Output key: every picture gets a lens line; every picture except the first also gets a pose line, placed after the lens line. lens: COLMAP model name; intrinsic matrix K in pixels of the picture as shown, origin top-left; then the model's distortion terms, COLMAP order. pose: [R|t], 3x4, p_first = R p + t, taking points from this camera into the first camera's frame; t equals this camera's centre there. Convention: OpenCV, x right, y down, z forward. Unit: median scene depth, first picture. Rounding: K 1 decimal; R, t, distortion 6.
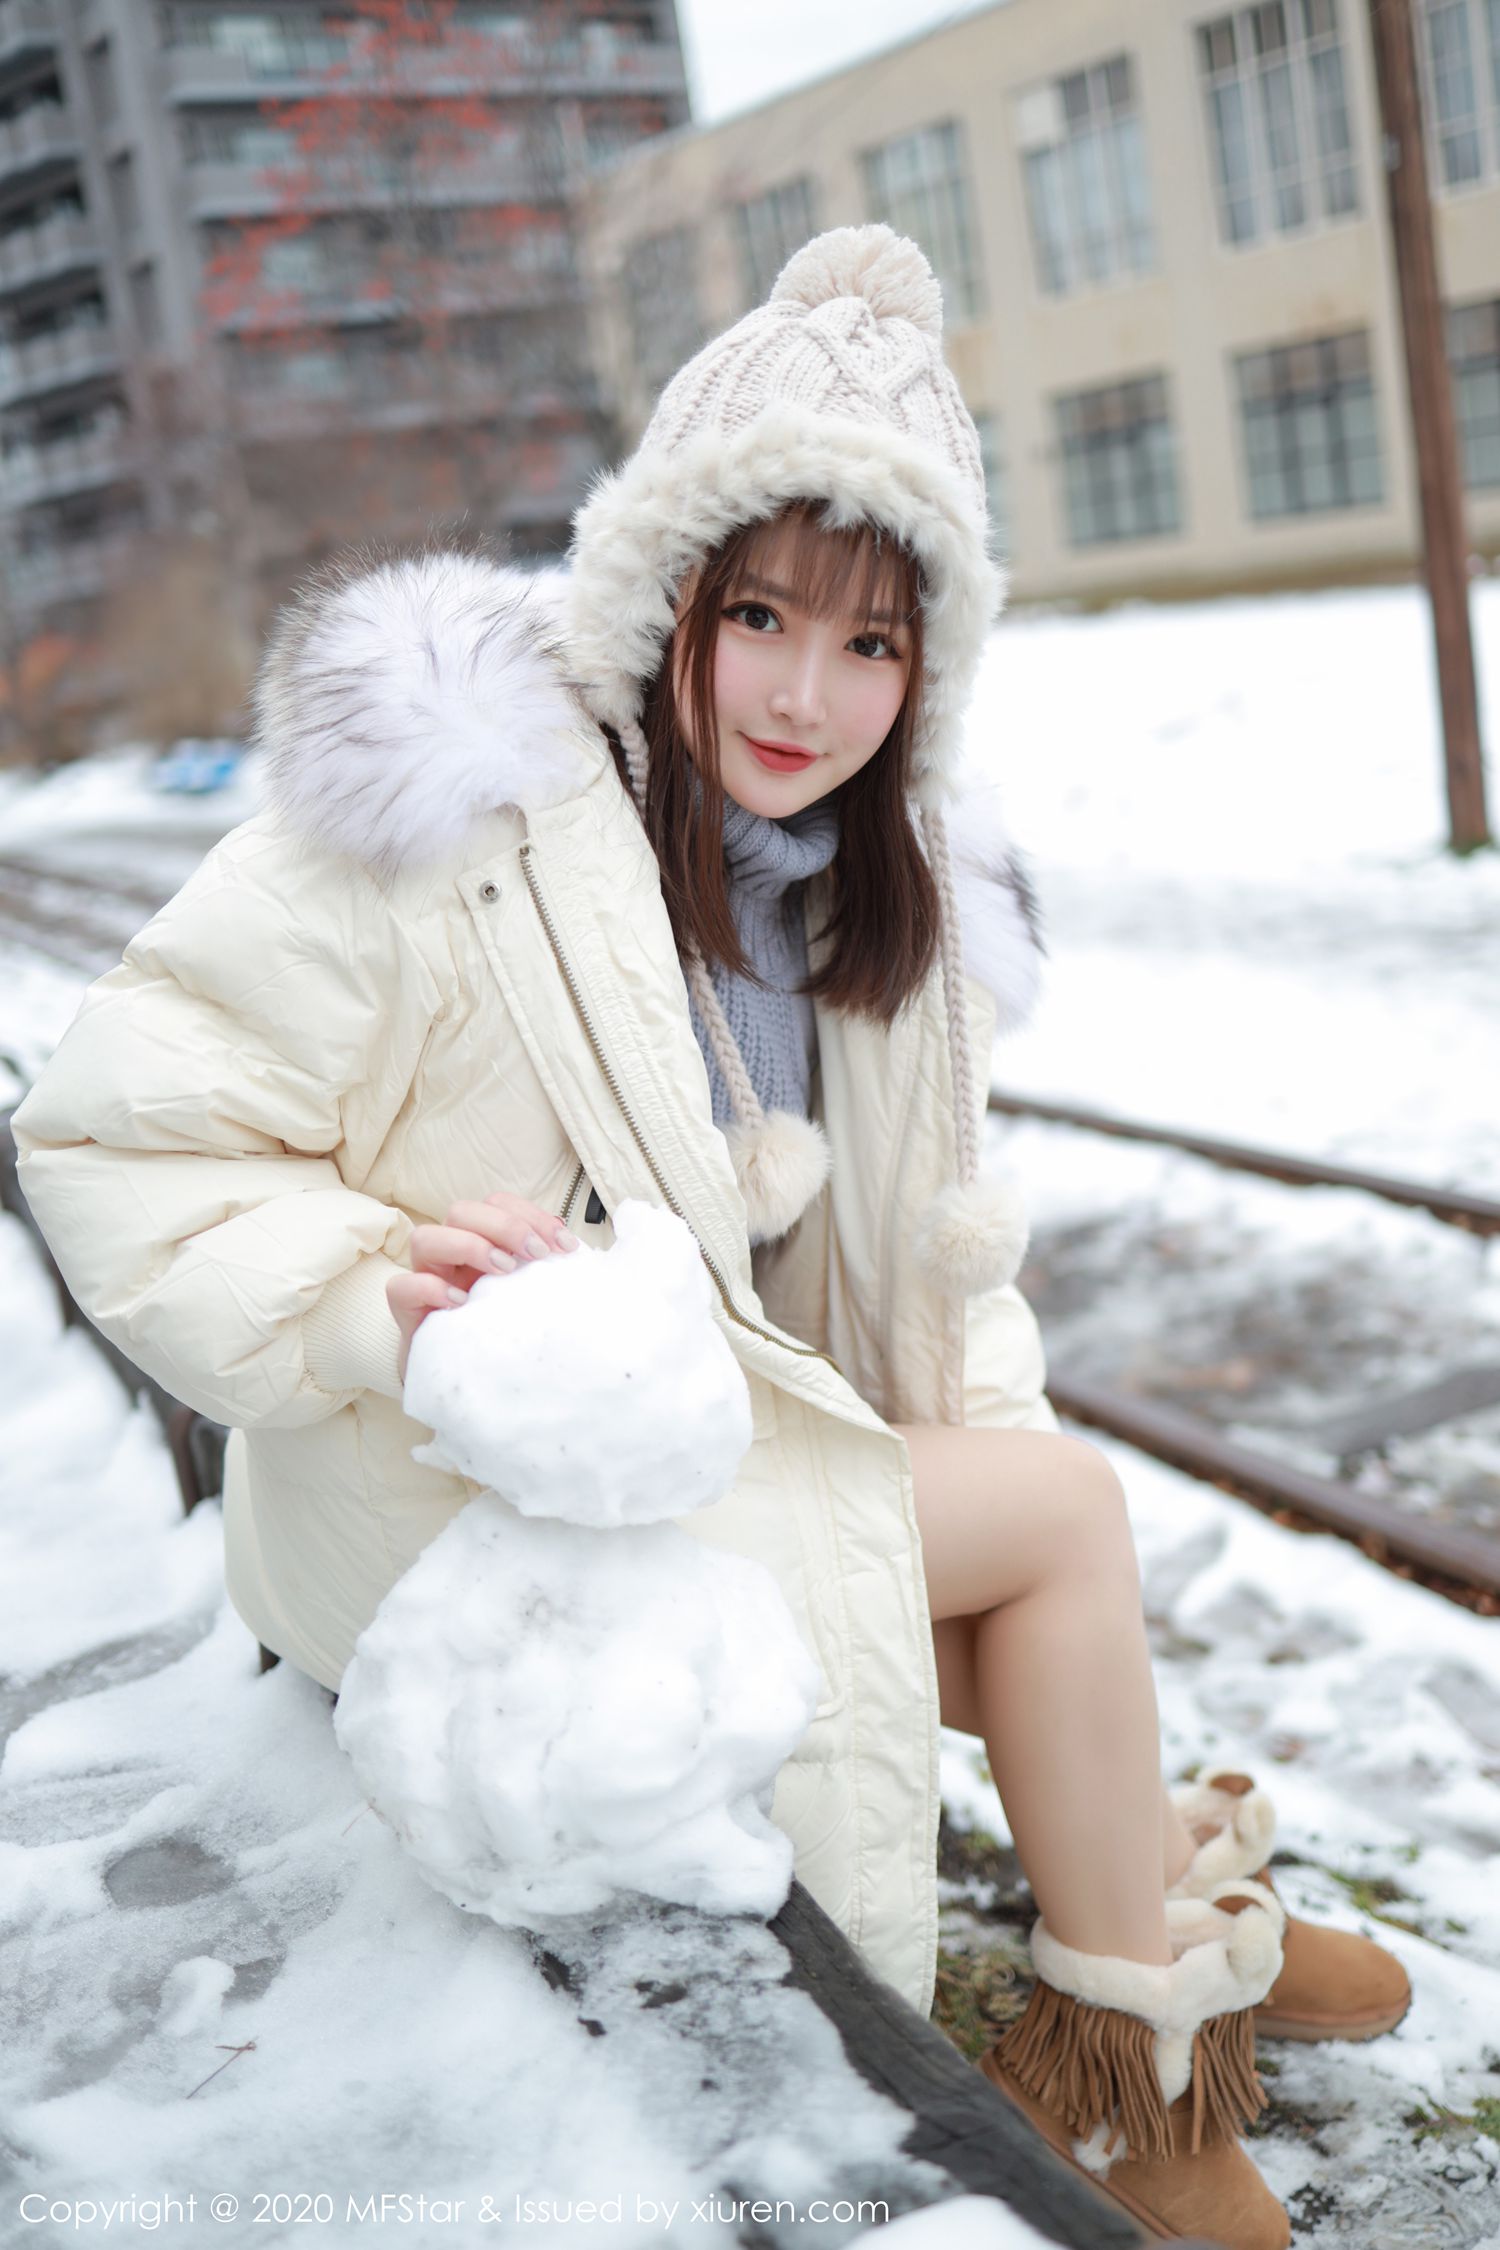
lens RADIAL K [[2248.8, 0, 660.7], [0, 2248.8, 1119.6], [0, 0, 1]] dist [-0.069162, 0.028927]
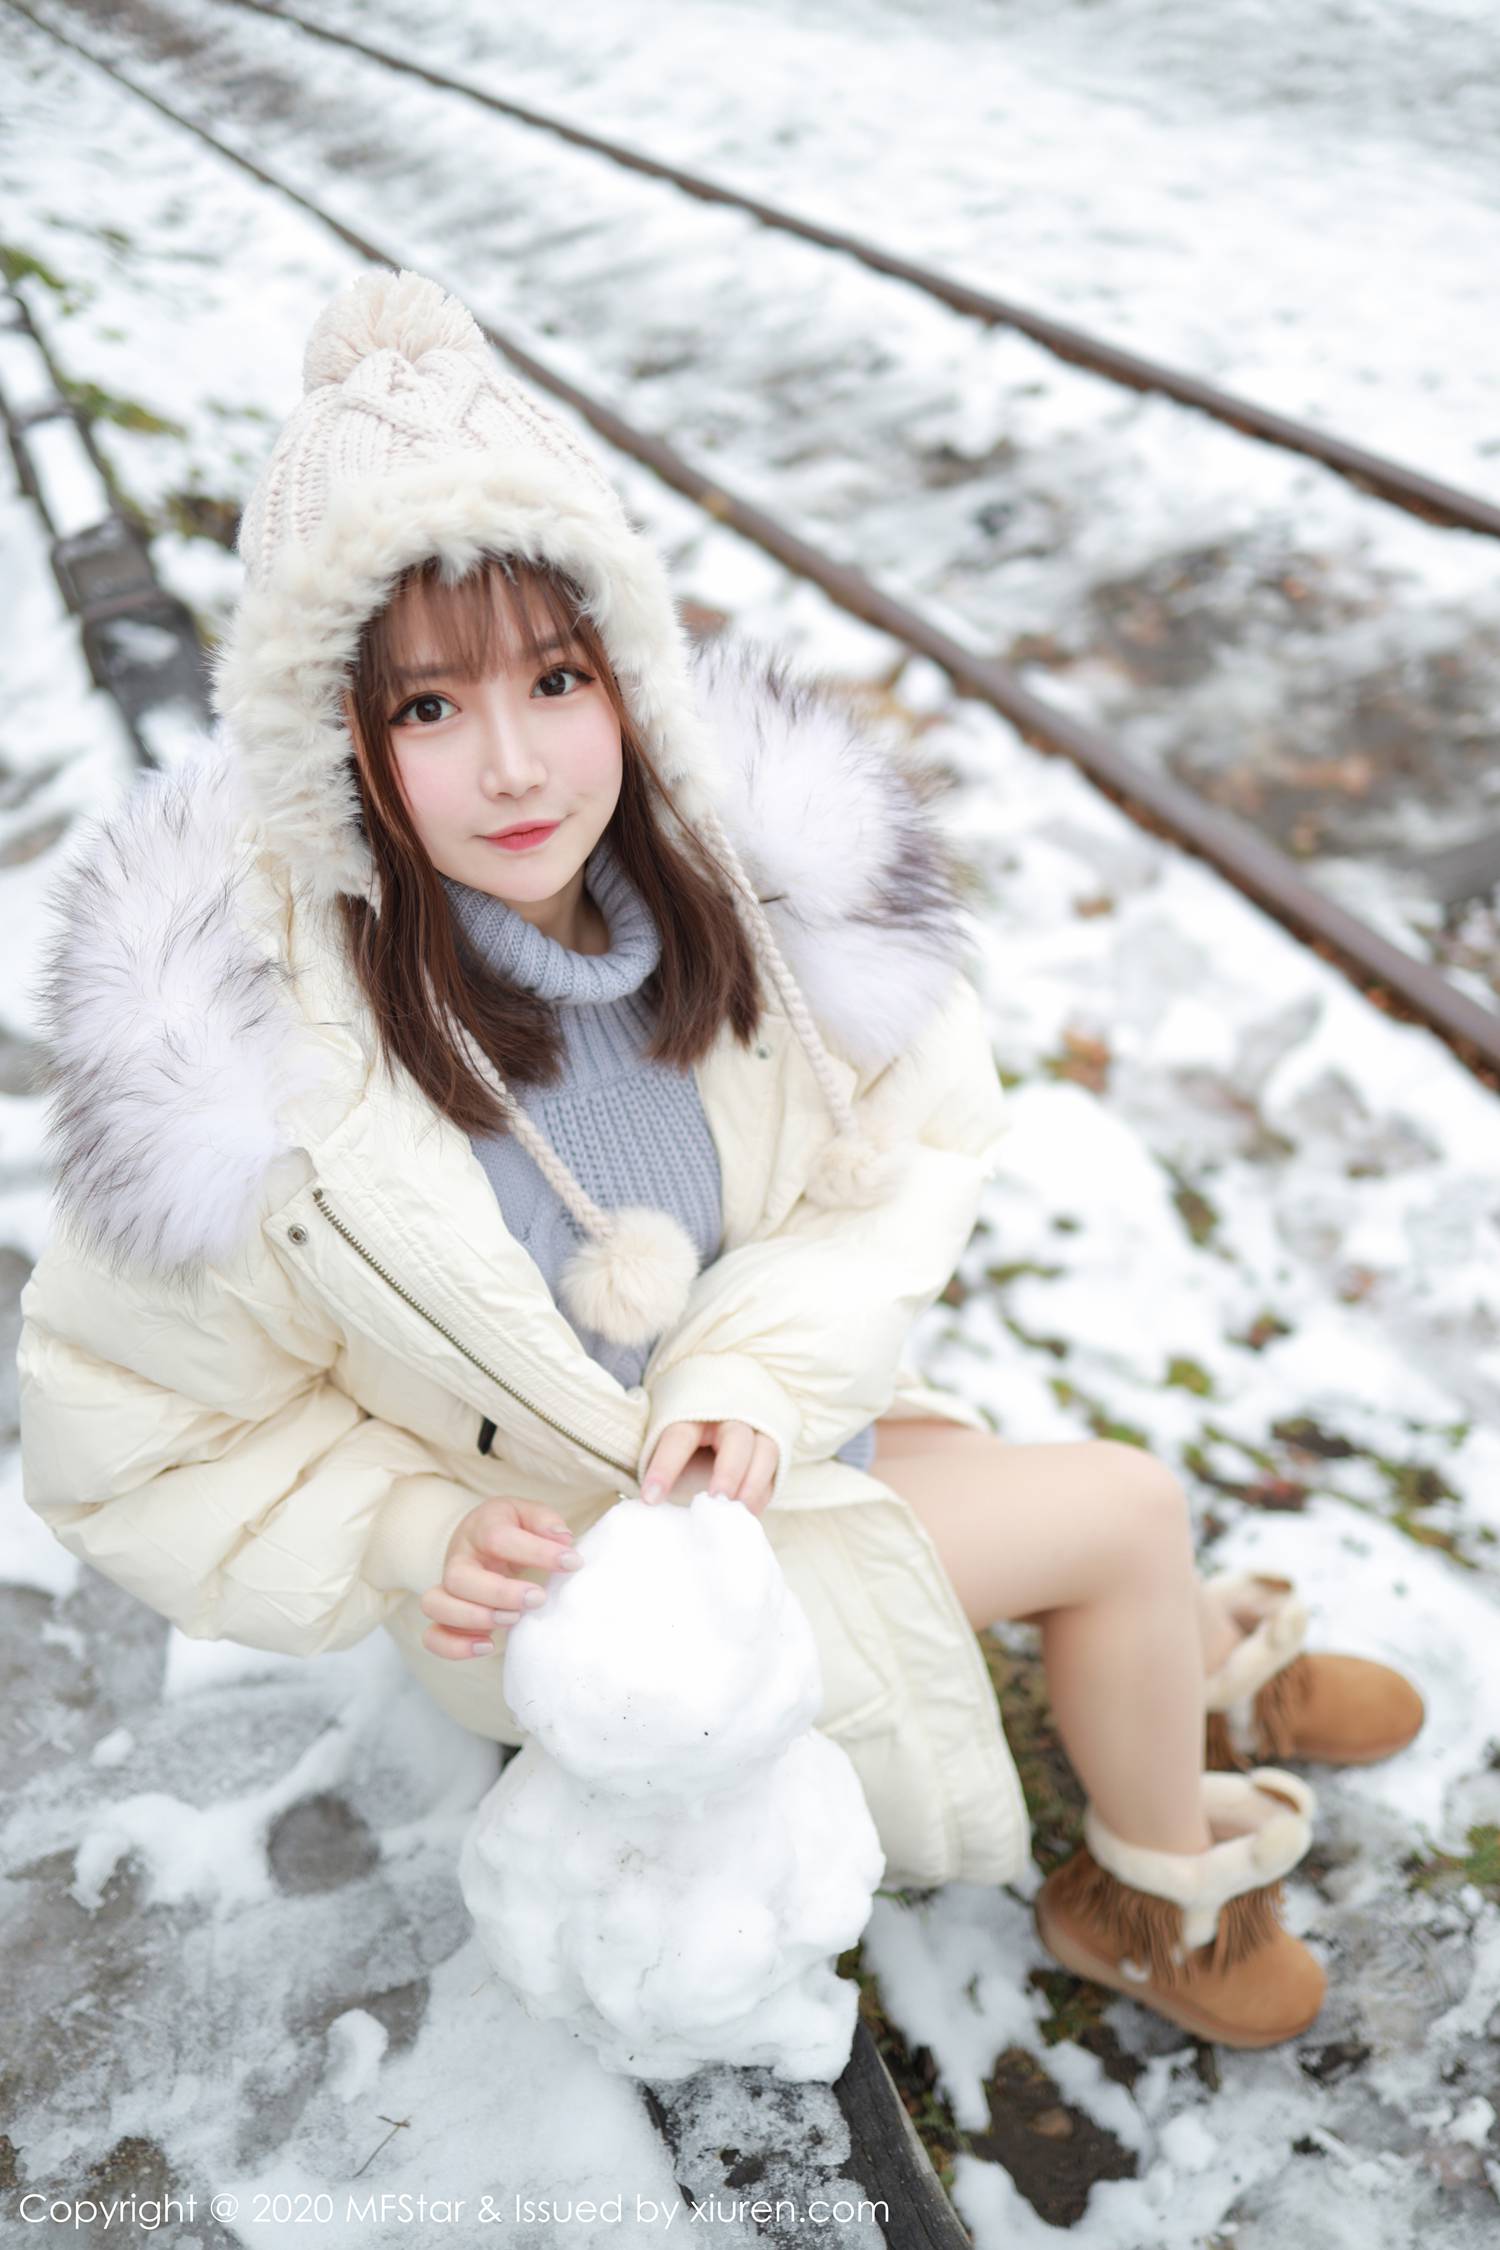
lens RADIAL K [[2248.8, 0, 660.7], [0, 2248.8, 1119.6], [0, 0, 1]] dist [-0.069162, 0.028927]
pose [[0.998607, -0.004682, -0.052554, 0.015515], [0.025425, 0.915487, 0.401544, -0.433888], [0.046232, -0.402321, 0.914331, 0.092868]]
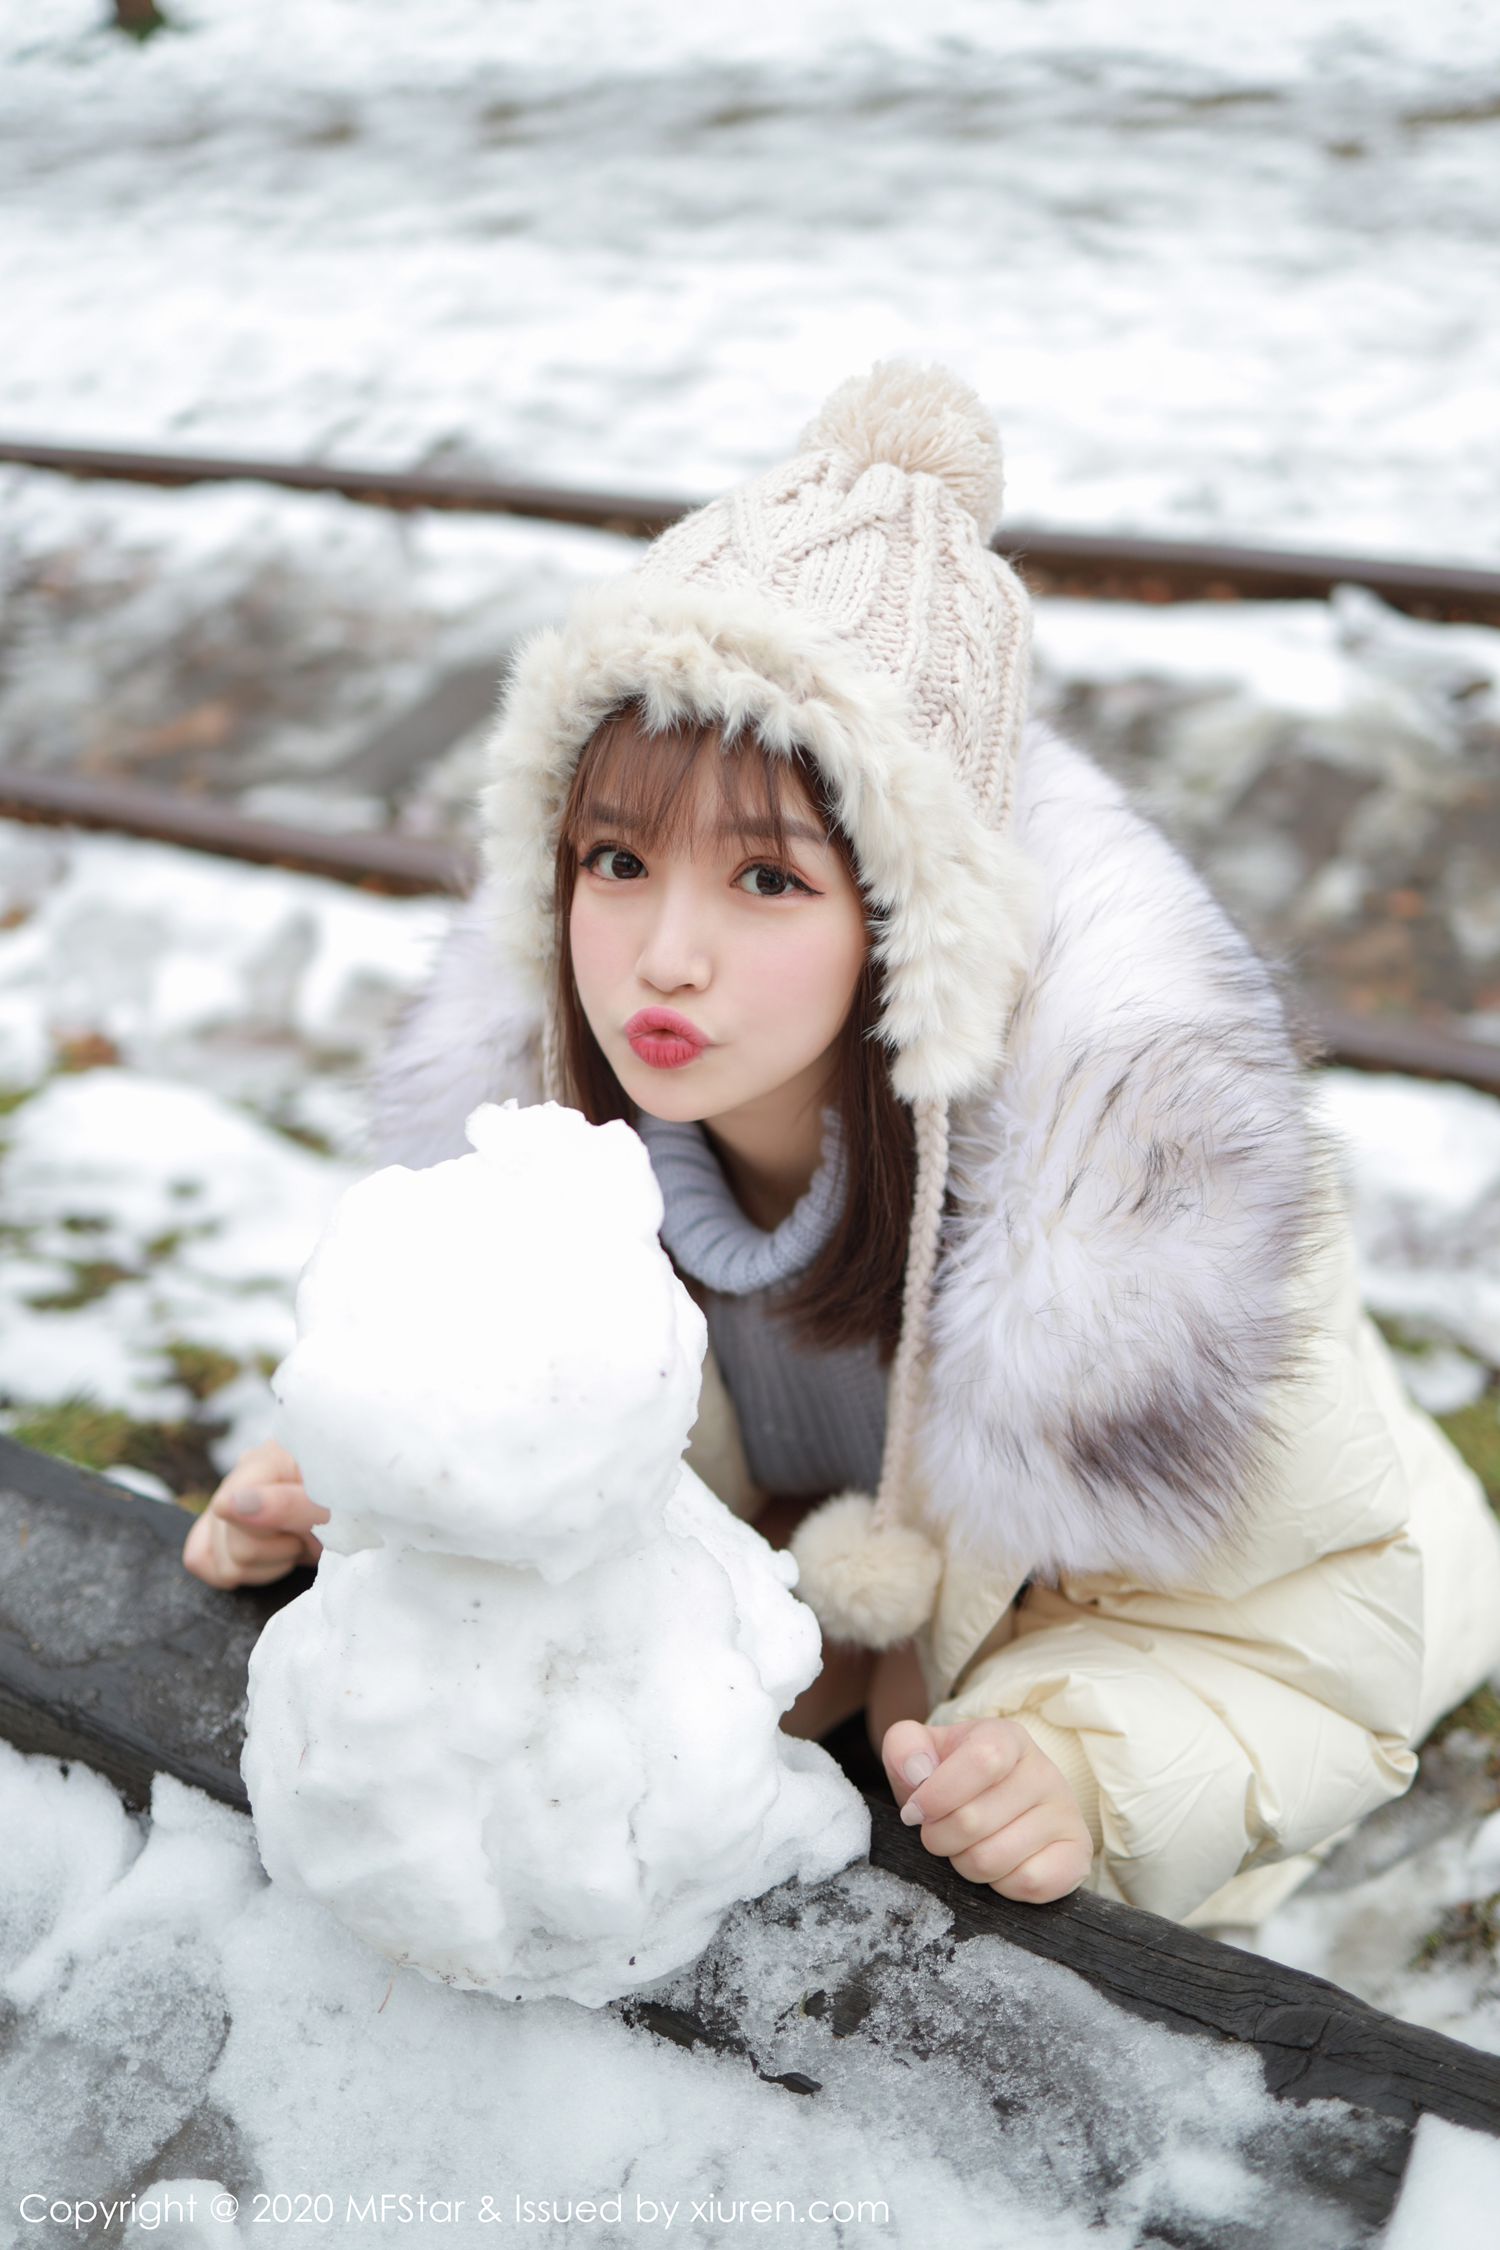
lens RADIAL K [[2307.9, 0, 685.1], [0, 2307.9, 1125.0], [0, 0, 1]] dist [-0.093790, 0.079093]
pose [[0.815829, -0.327136, 0.476869, -0.254014], [0.146185, 0.914497, 0.377259, -0.184593], [-0.559511, -0.238068, 0.793896, 0.297381]]
